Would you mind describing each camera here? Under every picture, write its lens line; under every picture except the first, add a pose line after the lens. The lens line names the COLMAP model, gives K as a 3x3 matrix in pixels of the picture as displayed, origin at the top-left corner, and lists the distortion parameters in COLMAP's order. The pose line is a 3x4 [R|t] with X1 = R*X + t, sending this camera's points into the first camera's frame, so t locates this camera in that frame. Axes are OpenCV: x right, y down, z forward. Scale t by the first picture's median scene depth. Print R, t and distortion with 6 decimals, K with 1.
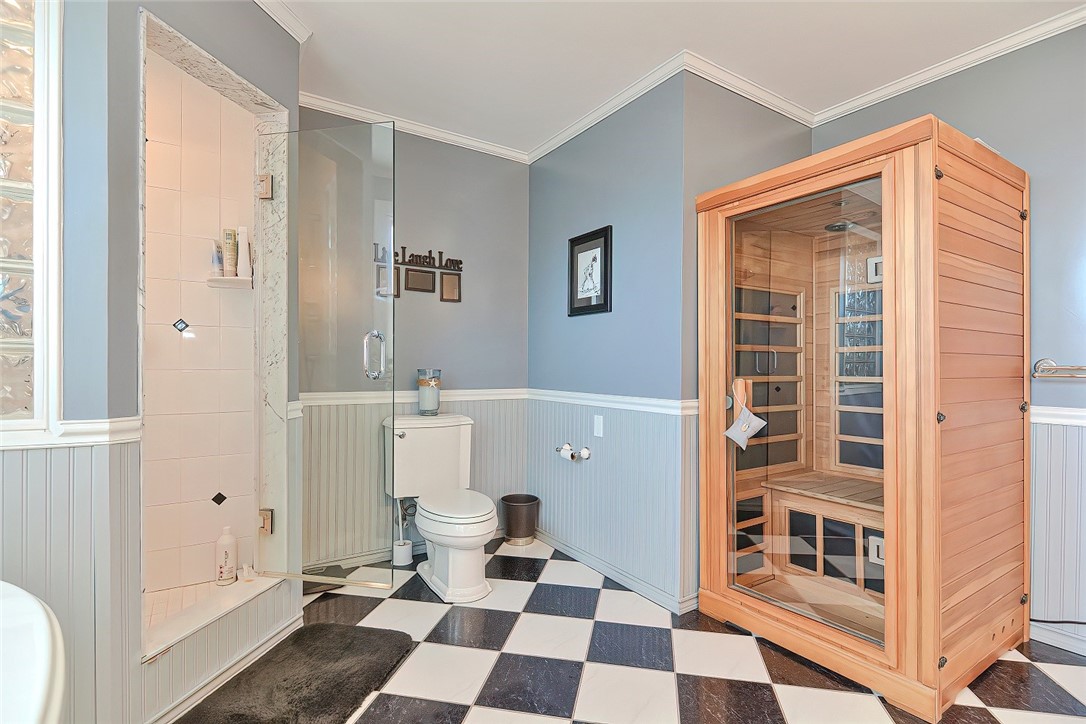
lens RADIAL K [[521.6, 0, 543.2], [0, 521.6, 367.2], [0, 0, 1]] dist [-0.001459, -0.000093]
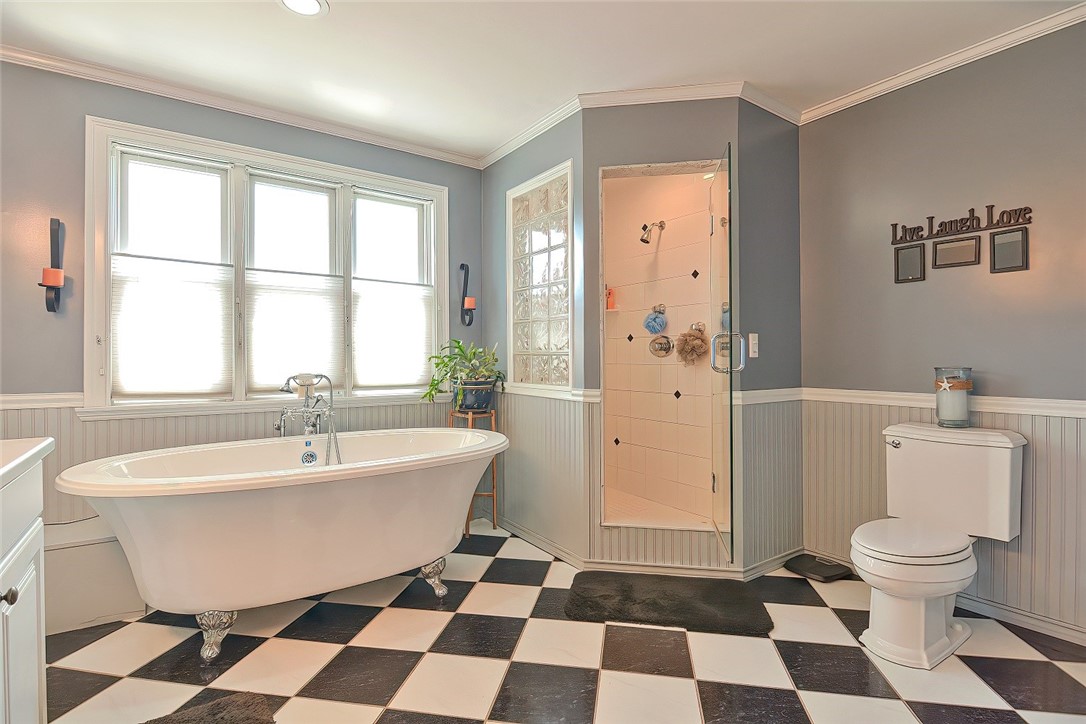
lens RADIAL K [[527.3, 0, 543.0], [0, 527.3, 362.0], [0, 0, 1]] dist [-0.001387, -0.000469]
pose [[0.024708, -0.004057, -0.999686, 0.552545], [-0.006955, 0.999967, -0.004230, 0.003763], [0.999671, 0.007058, 0.024679, 0.385918]]
